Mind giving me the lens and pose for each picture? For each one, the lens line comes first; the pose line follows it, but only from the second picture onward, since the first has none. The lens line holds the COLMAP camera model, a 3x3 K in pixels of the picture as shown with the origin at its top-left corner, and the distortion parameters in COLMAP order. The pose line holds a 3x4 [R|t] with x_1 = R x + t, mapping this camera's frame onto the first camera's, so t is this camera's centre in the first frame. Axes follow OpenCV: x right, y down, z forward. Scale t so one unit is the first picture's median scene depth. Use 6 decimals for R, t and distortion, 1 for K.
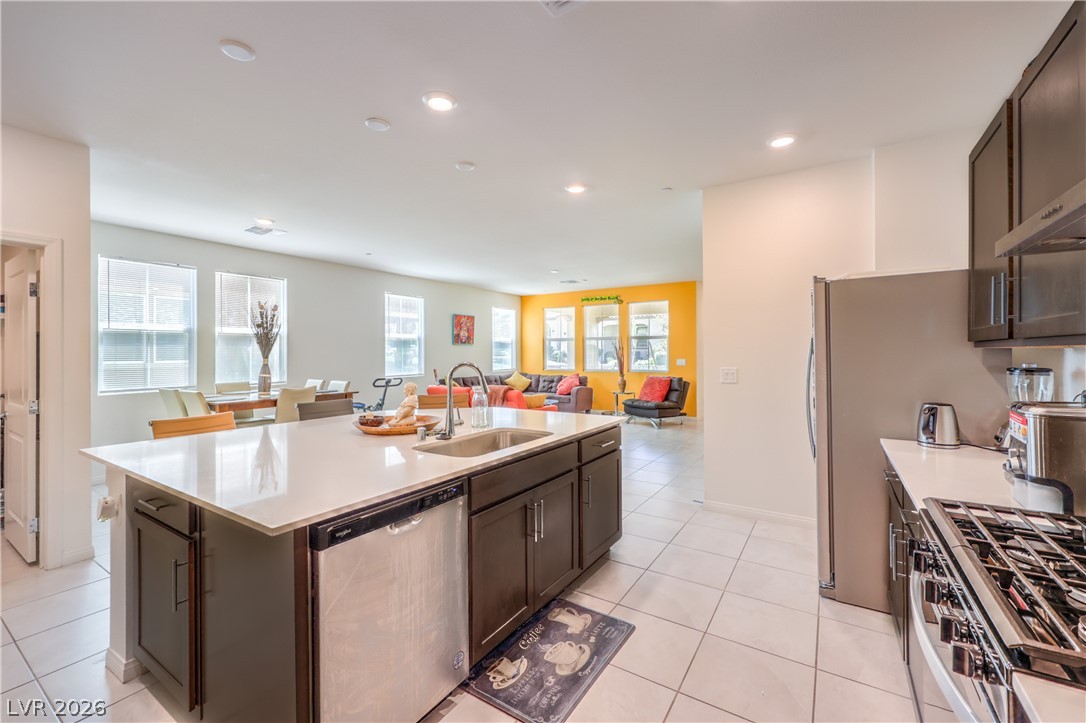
lens RADIAL K [[450.5, 0, 541.4], [0, 450.5, 352.0], [0, 0, 1]] dist [0.001675, -0.000127]
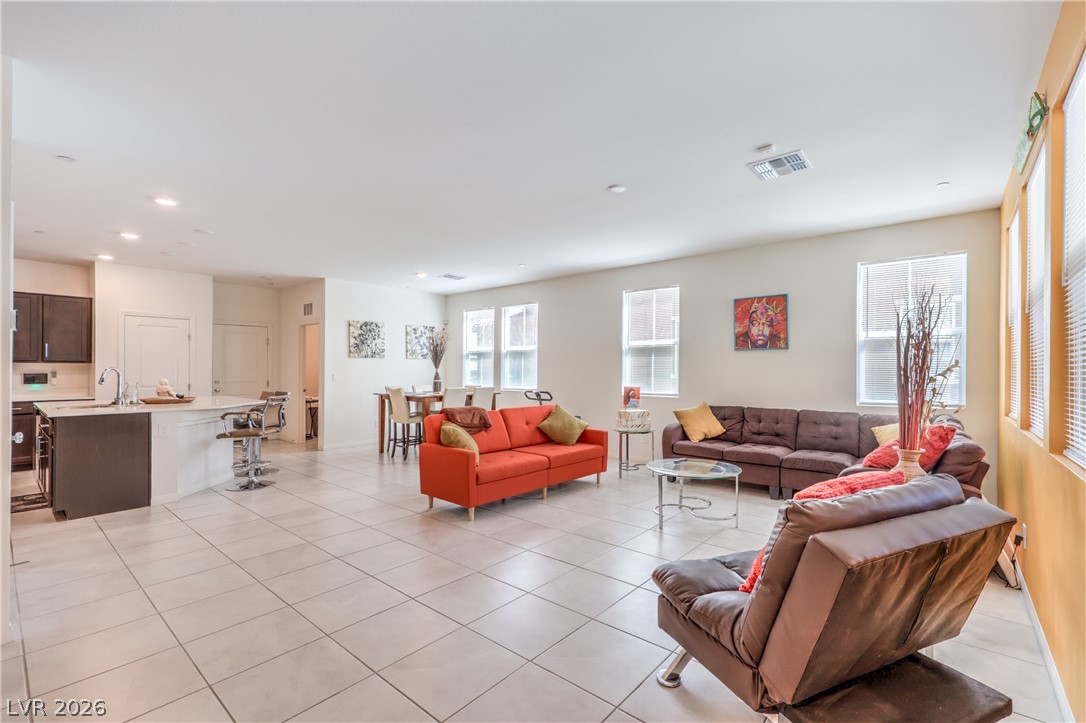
lens RADIAL K [[468.4, 0, 581.4], [0, 468.4, 369.6], [0, 0, 1]] dist [0.000962, 0.000457]
pose [[-0.092046, 0.004532, -0.995744, 0.432407], [-0.000061, 0.999990, 0.004557, 0.005960], [0.995755, 0.000480, -0.092045, 0.832055]]
